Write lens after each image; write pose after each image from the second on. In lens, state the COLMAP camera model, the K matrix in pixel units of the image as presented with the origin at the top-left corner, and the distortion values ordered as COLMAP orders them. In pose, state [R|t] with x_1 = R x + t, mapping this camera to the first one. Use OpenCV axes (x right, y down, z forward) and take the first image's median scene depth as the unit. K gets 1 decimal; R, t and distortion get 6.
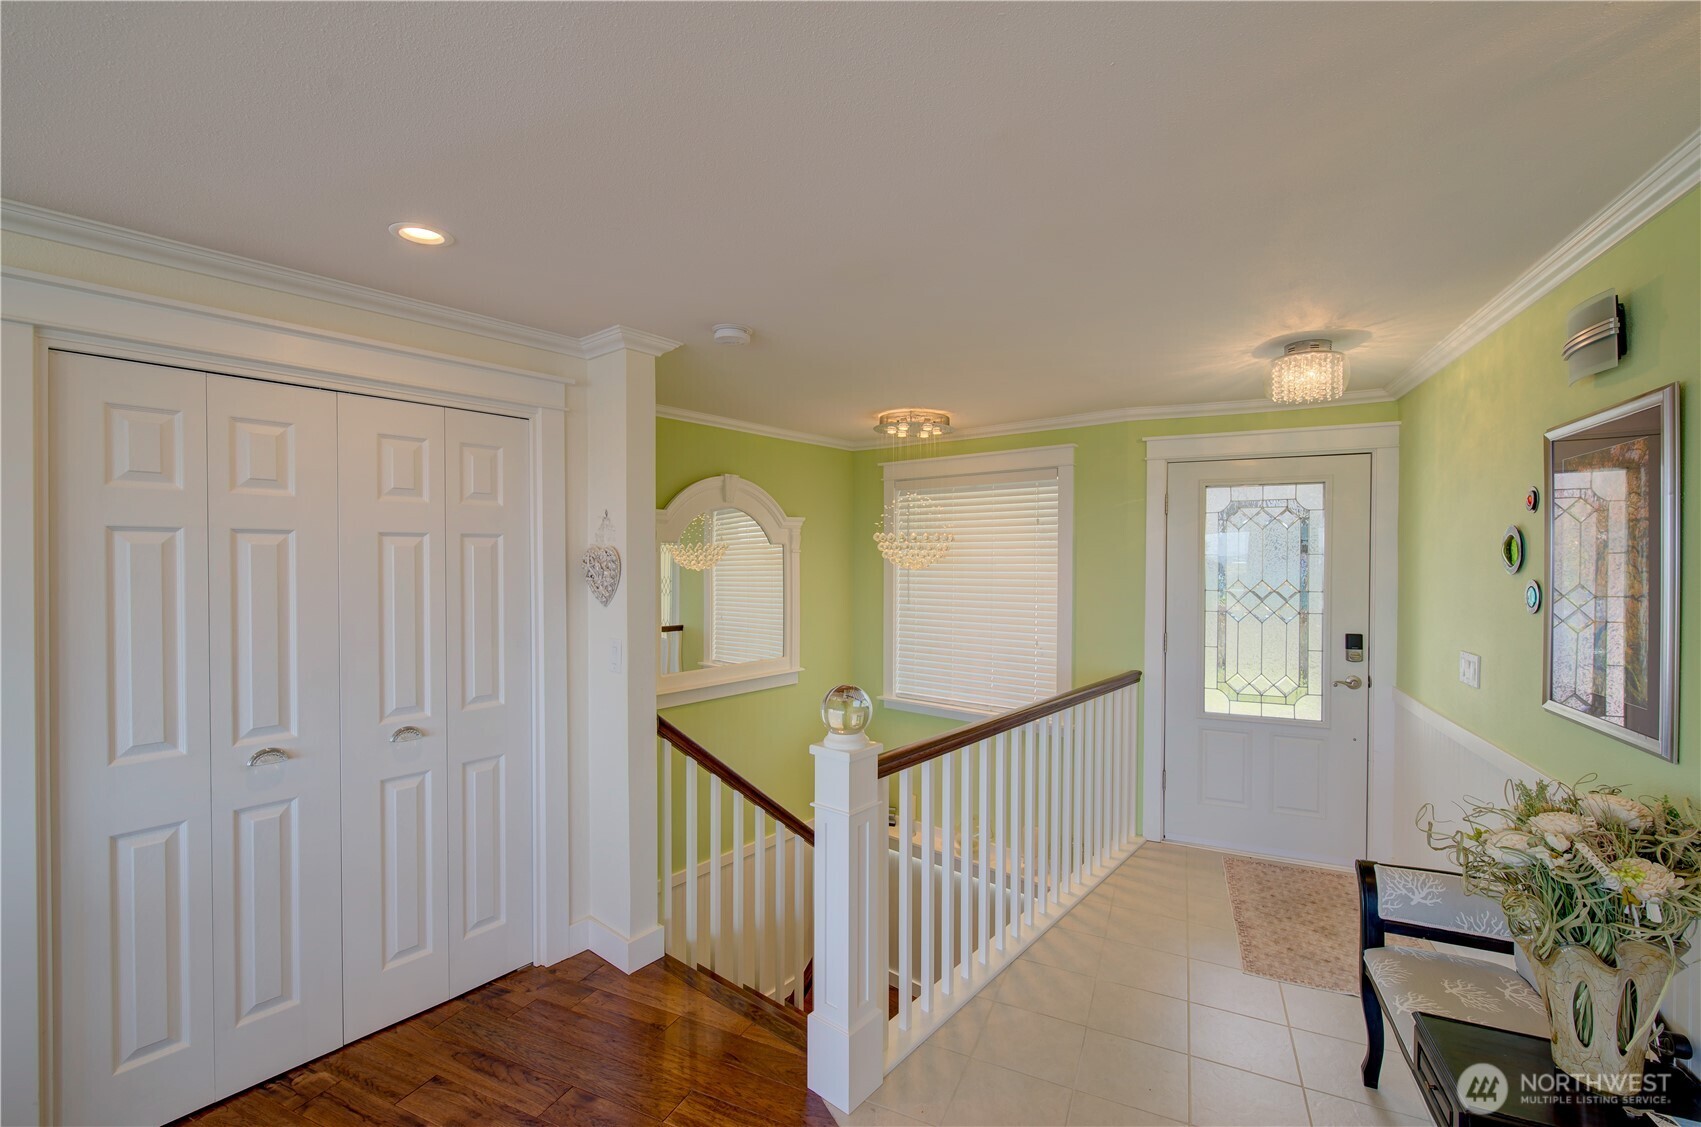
lens RADIAL K [[723.3, 0, 846.7], [0, 723.3, 568.9], [0, 0, 1]] dist [0.002030, 0.000784]
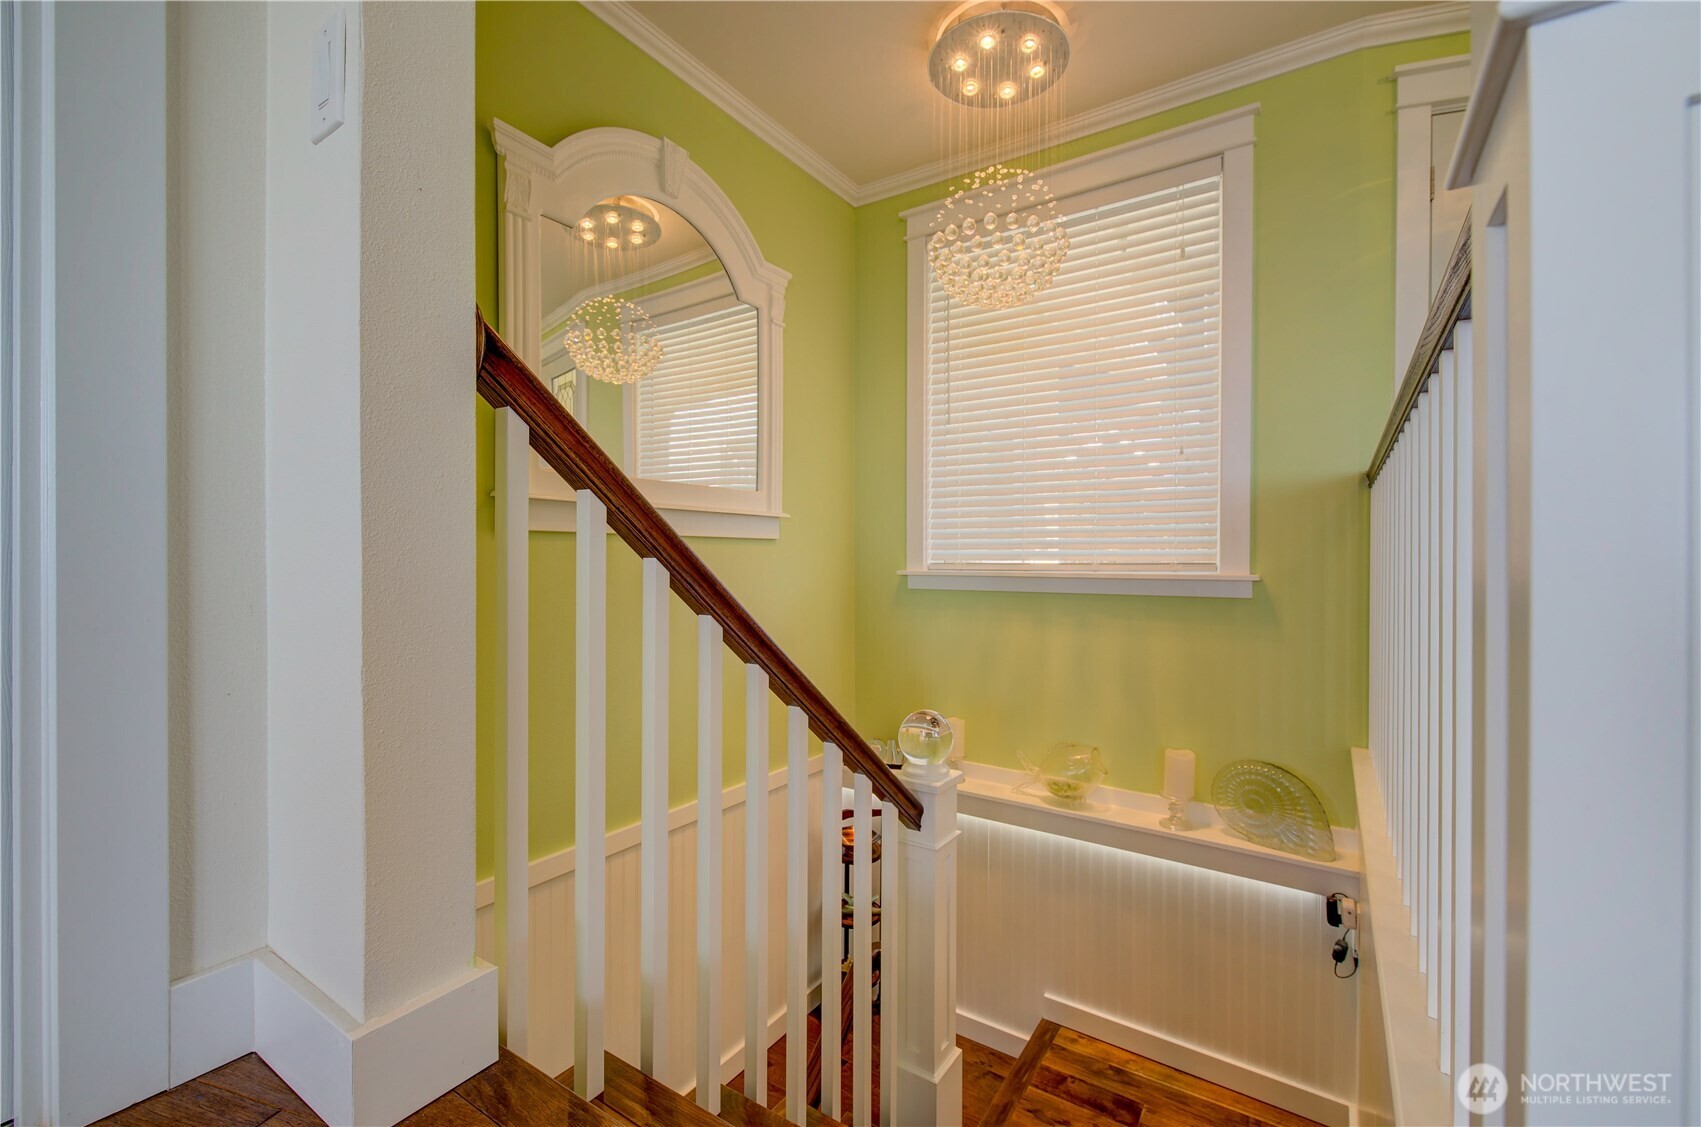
lens RADIAL K [[723.3, 0, 852.0], [0, 723.3, 558.5], [0, 0, 1]] dist [0.002030, 0.000784]
pose [[0.993673, 0.004081, 0.112235, -0.083982], [-0.003418, 0.999976, -0.006094, 0.200096], [-0.112257, 0.005672, 0.993663, 0.422917]]
